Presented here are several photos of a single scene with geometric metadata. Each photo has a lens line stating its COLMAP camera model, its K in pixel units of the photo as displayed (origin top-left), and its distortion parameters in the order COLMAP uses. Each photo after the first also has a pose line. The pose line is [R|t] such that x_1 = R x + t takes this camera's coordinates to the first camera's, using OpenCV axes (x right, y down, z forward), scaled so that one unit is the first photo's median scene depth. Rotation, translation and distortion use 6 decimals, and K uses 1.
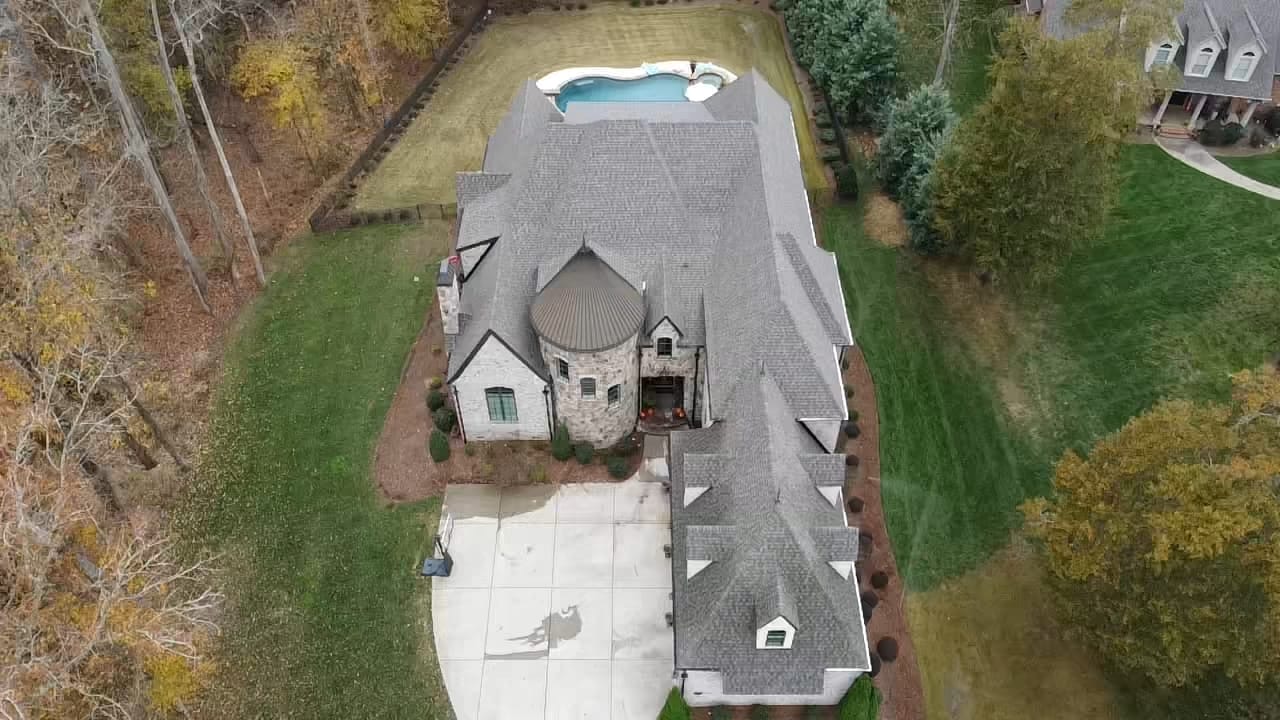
lens RADIAL K [[975.6, 0, 640.7], [0, 975.6, 359.6], [0, 0, 1]] dist [0.000070, -0.001061]
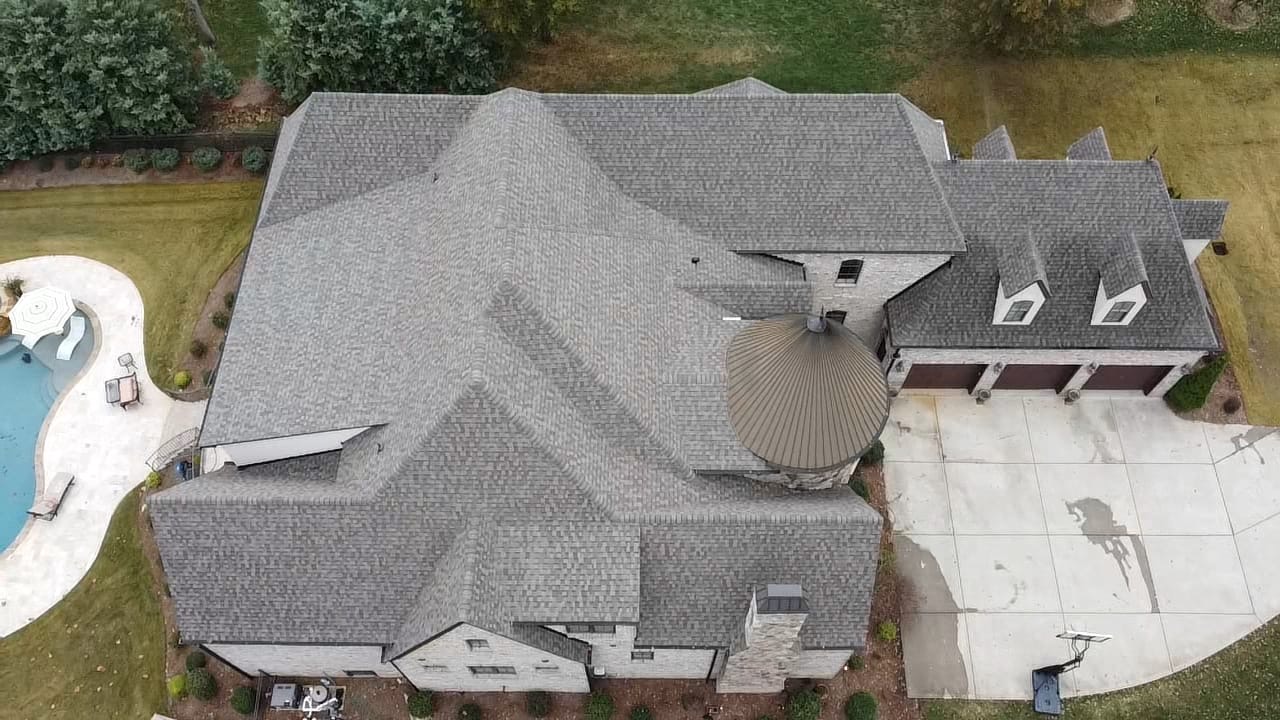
lens RADIAL K [[975.6, 0, 640.2], [0, 975.6, 360.5], [0, 0, 1]] dist [0.000070, -0.001061]
pose [[0.000137, -0.862194, 0.506577, -0.374623], [0.738118, 0.341861, 0.581647, -0.522849], [-0.674672, 0.373834, 0.636448, 0.681752]]
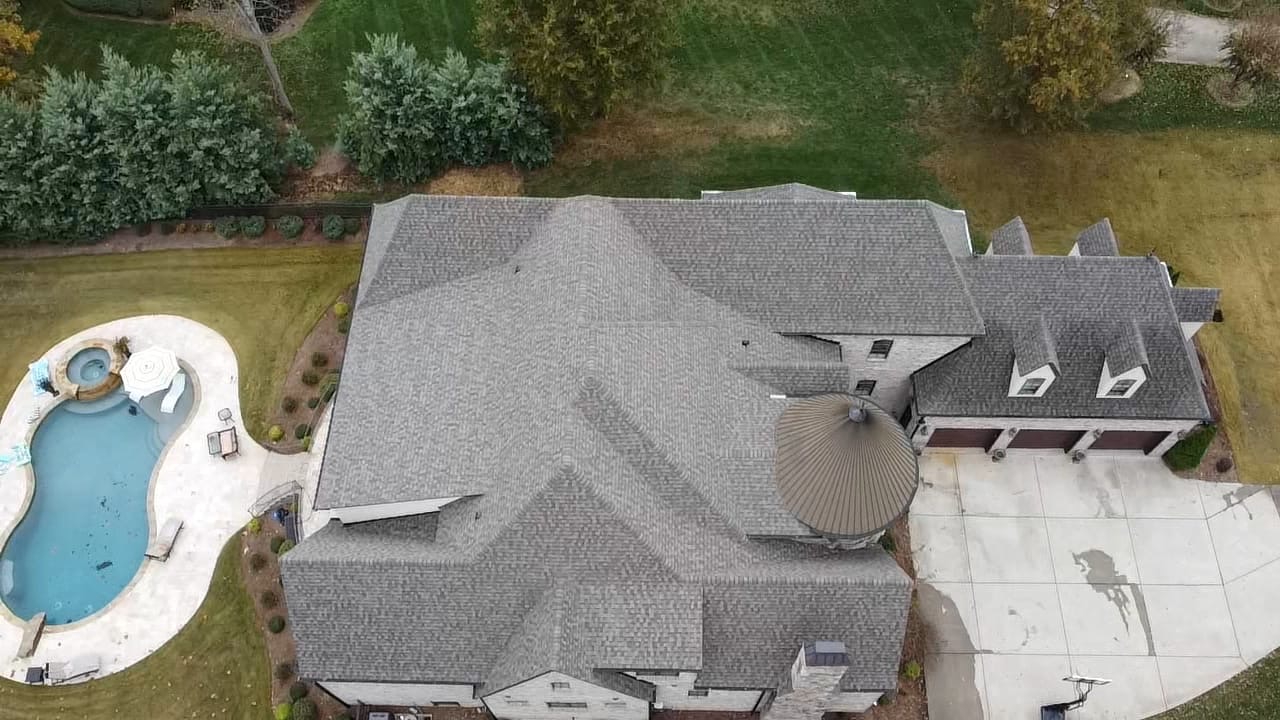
lens RADIAL K [[975.6, 0, 640.1], [0, 975.6, 361.0], [0, 0, 1]] dist [0.000070, -0.001061]
pose [[0.010479, -0.864181, 0.503072, -0.369731], [0.740558, 0.344763, 0.576812, -0.628513], [-0.671910, 0.366509, 0.643590, 0.625710]]
